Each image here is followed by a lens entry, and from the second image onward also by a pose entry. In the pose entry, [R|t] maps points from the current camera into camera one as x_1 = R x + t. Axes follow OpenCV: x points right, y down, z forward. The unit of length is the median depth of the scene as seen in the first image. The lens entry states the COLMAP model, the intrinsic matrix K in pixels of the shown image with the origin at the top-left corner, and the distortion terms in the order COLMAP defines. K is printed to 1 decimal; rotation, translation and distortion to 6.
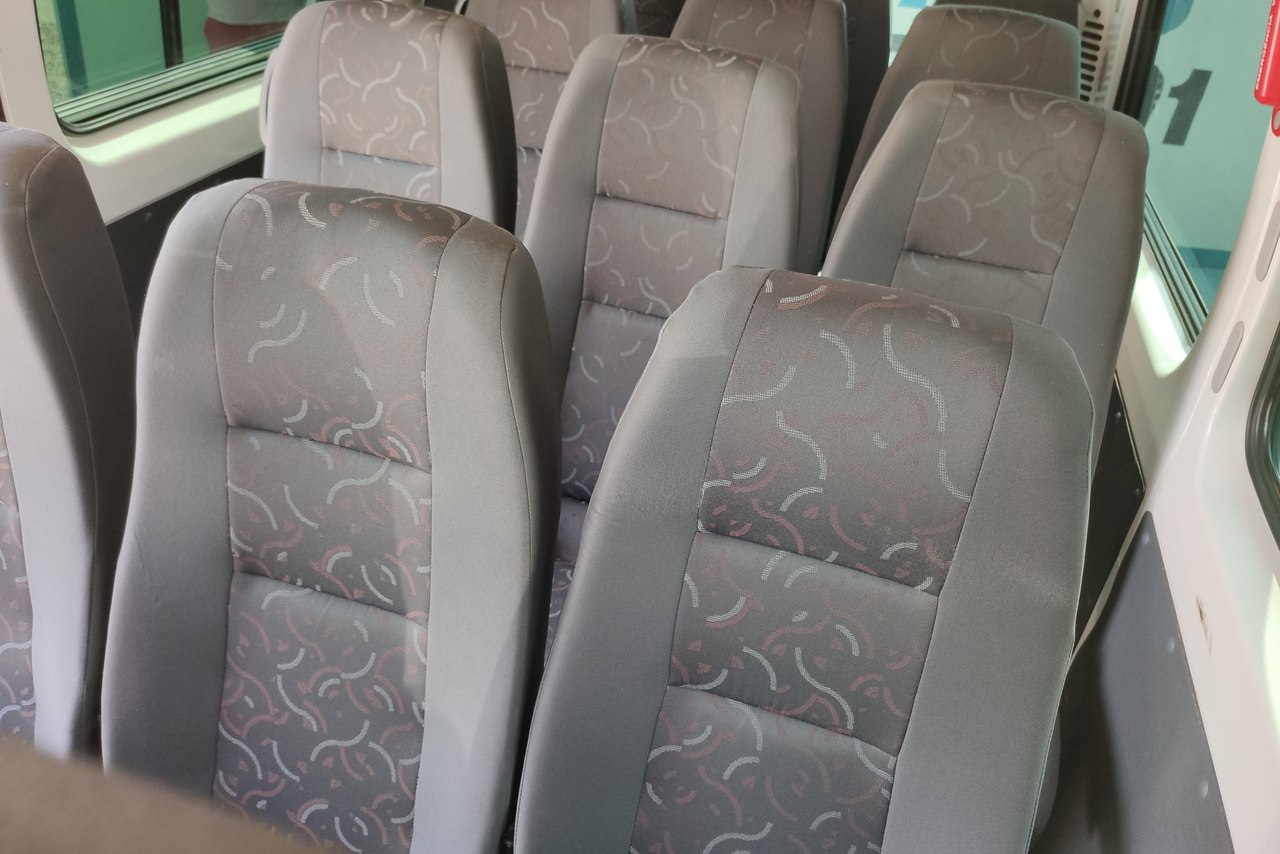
lens RADIAL K [[976.2, 0, 643.3], [0, 976.2, 415.7], [0, 0, 1]] dist [0.081148, -0.130528]
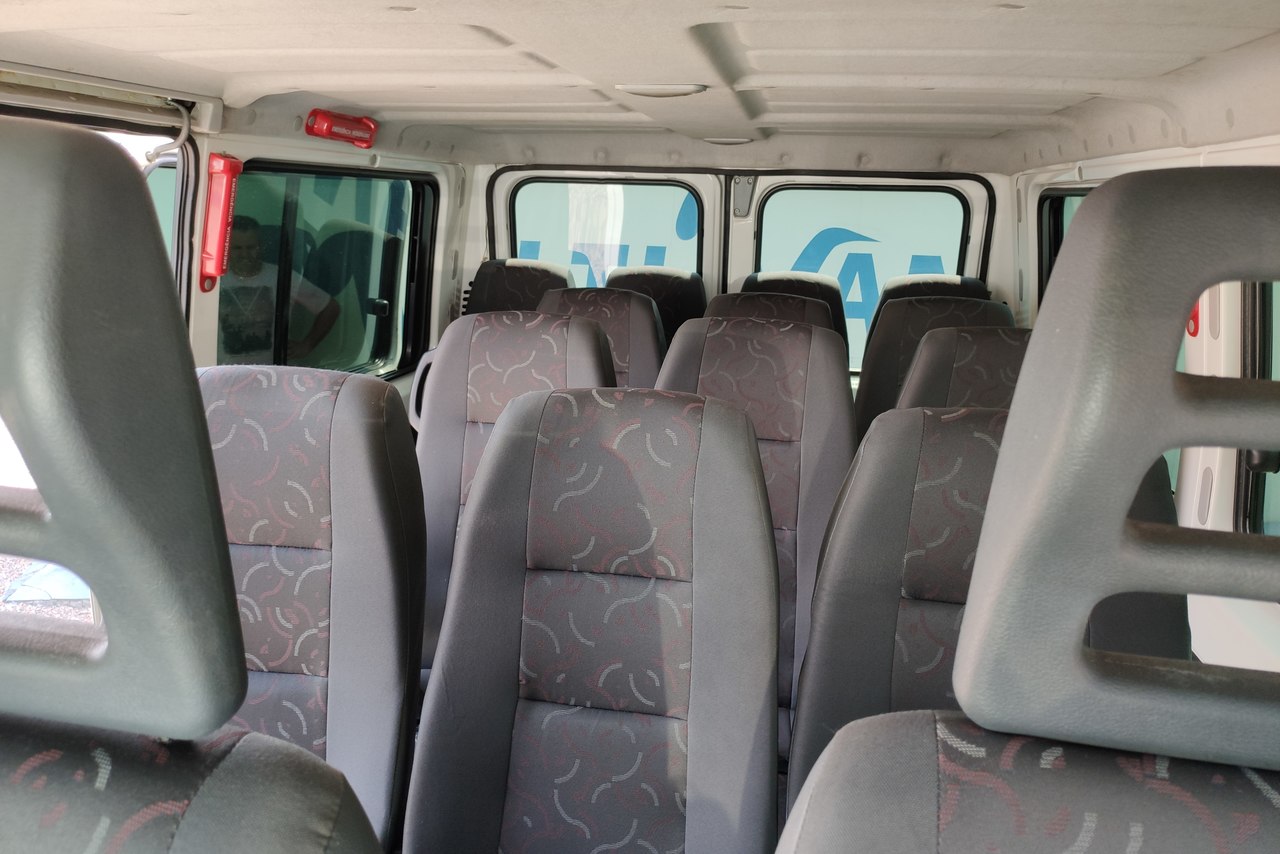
lens RADIAL K [[976.2, 0, 643.3], [0, 976.2, 415.7], [0, 0, 1]] dist [0.081148, -0.130528]
pose [[0.991619, -0.079315, 0.101983, -0.364402], [0.109435, 0.935219, -0.336734, 0.263428], [-0.068668, 0.345072, 0.936061, -0.294147]]
